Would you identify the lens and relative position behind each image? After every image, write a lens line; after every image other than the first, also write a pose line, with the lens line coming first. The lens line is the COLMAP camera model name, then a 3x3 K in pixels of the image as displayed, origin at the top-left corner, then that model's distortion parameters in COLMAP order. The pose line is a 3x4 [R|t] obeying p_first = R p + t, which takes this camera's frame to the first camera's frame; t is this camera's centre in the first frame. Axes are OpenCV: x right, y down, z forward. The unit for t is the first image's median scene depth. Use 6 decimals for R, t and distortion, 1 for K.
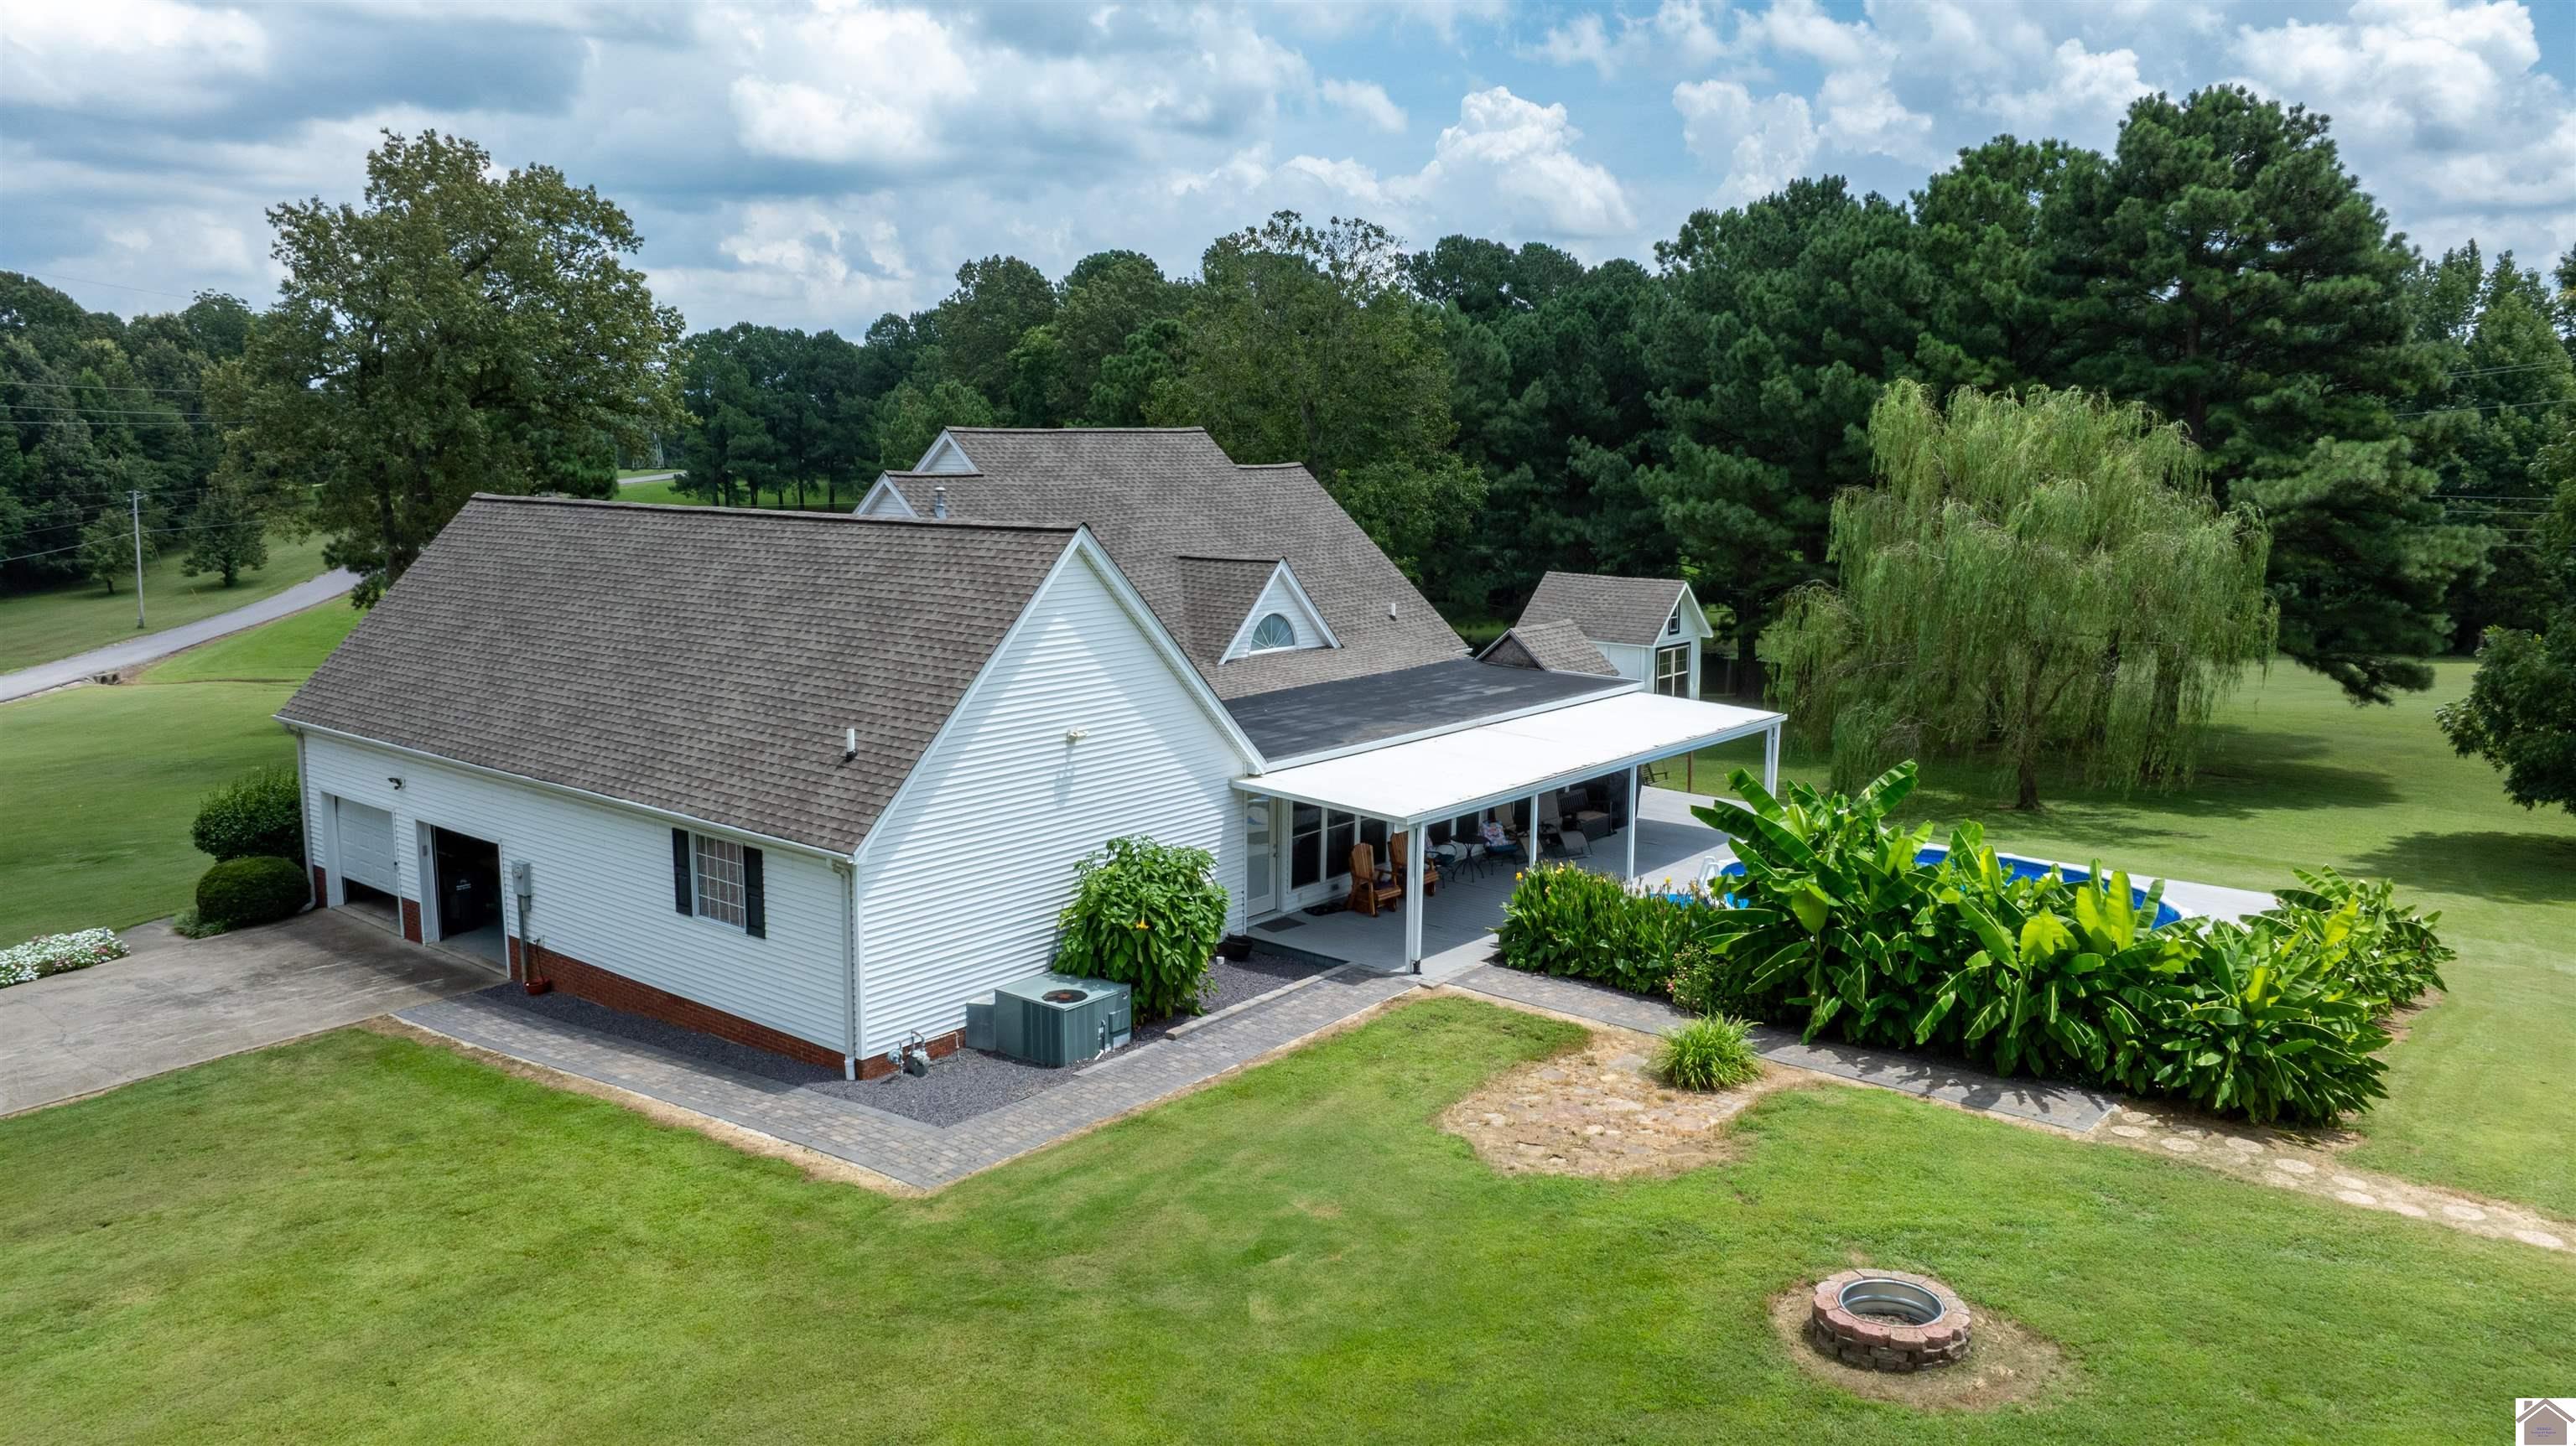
lens RADIAL K [[1821.0, 0, 1288.0], [0, 1821.0, 723.0], [0, 0, 1]] dist [-0.053848, 0.076354]
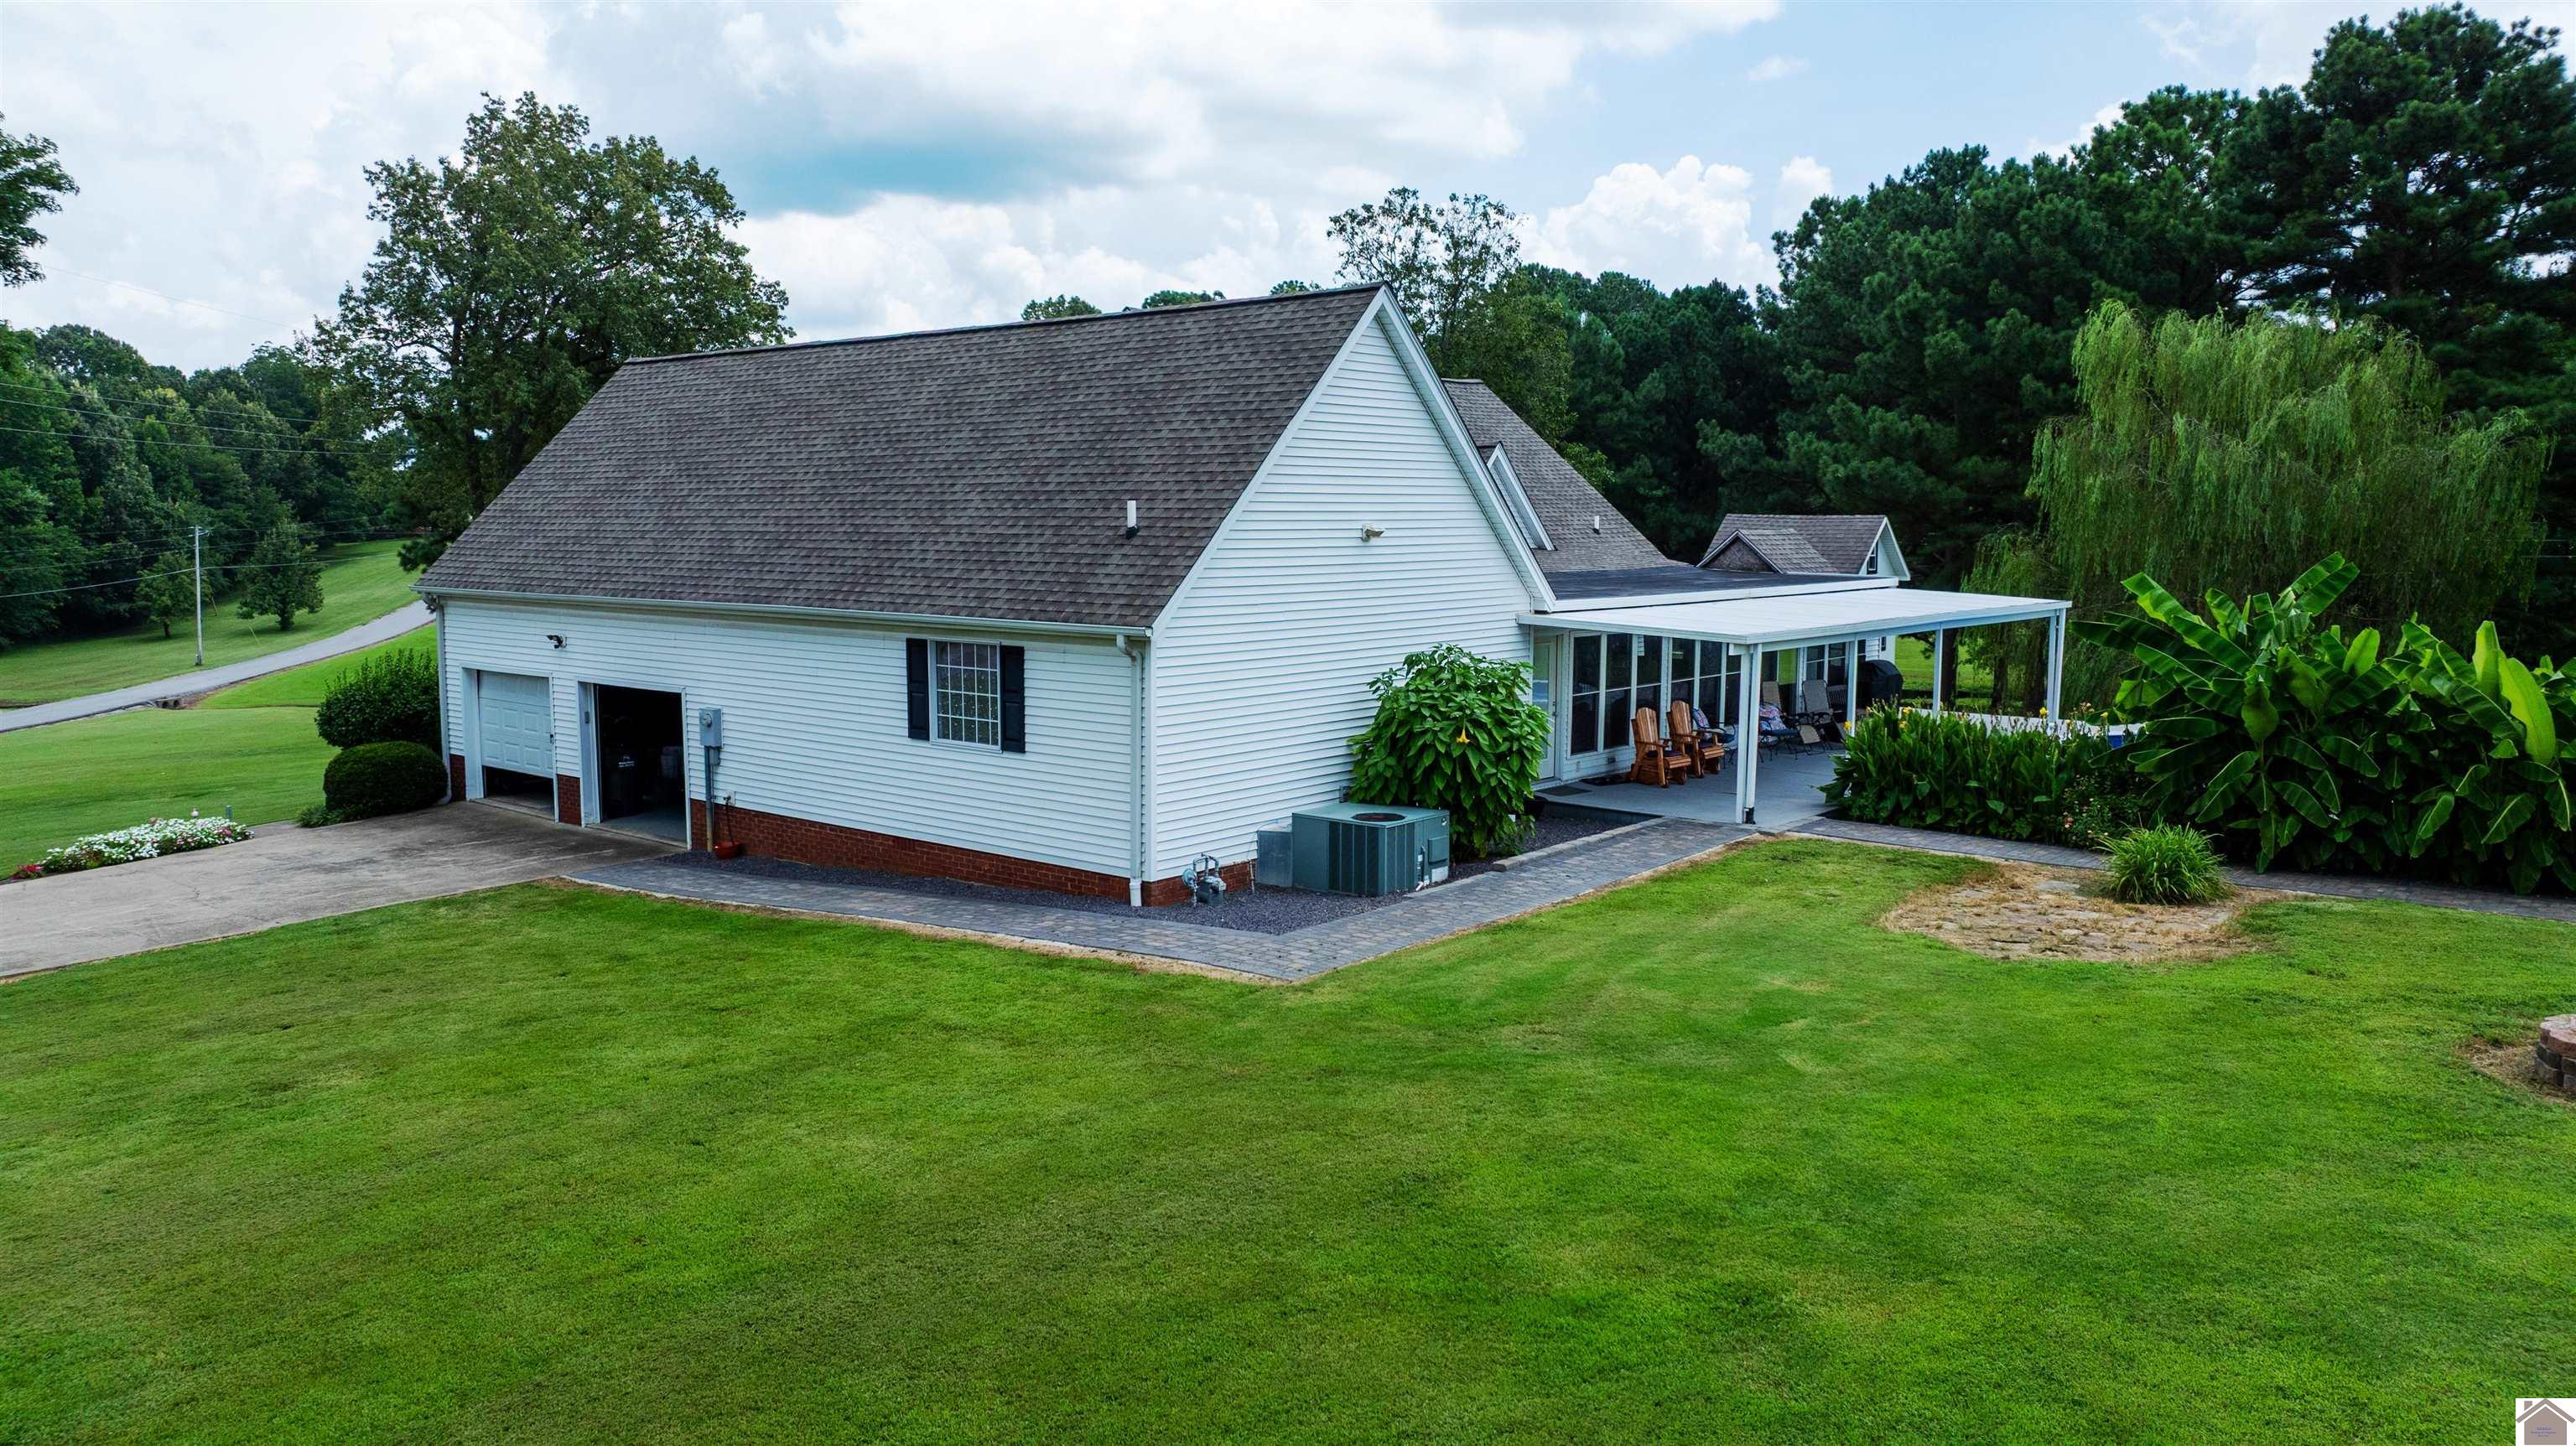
lens RADIAL K [[1811.9, 0, 1280.8], [0, 1811.9, 723.9], [0, 0, 1]] dist [-0.014464, 0.008780]
pose [[0.999859, -0.003955, -0.016331, -0.120279], [0.003159, 0.998820, -0.048472, 0.114990], [0.016504, 0.048413, 0.998691, 0.116884]]
